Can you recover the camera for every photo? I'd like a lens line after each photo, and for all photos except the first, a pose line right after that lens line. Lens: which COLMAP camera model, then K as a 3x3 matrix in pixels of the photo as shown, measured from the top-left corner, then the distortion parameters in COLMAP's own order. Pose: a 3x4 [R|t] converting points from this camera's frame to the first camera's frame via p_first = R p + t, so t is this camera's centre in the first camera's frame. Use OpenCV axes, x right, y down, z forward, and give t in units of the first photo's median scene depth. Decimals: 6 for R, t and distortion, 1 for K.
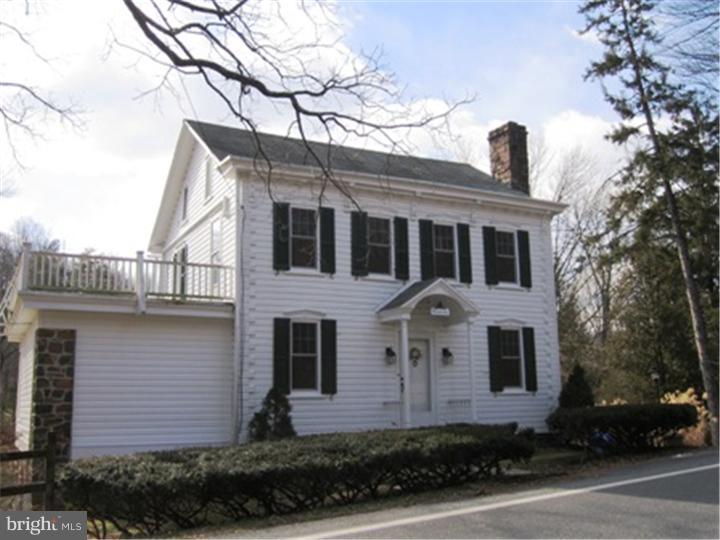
lens RADIAL K [[633.4, 0, 360.0], [0, 633.4, 270.0], [0, 0, 1]] dist [-0.051079, -0.007607]
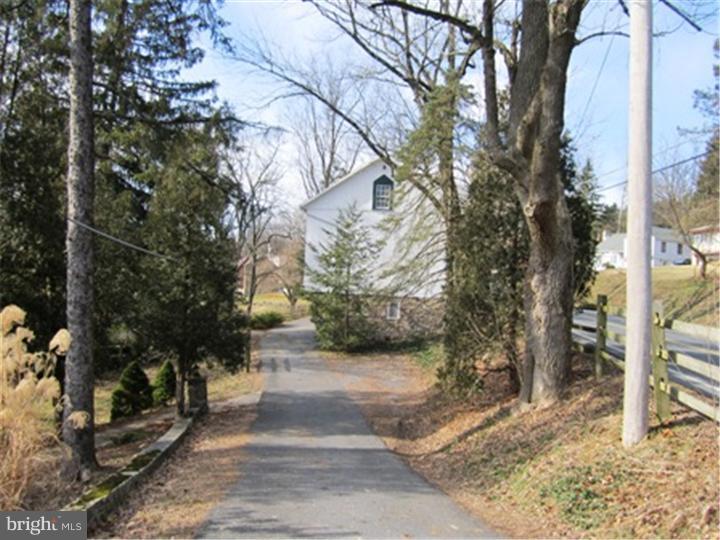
lens RADIAL K [[633.4, 0, 360.0], [0, 633.4, 270.0], [0, 0, 1]] dist [-0.051079, -0.007607]
pose [[0.593644, 0.083214, 0.800414, 0.314500], [-0.220124, 0.973496, 0.062052, 0.098626], [-0.774036, -0.213027, 0.596227, 0.567594]]
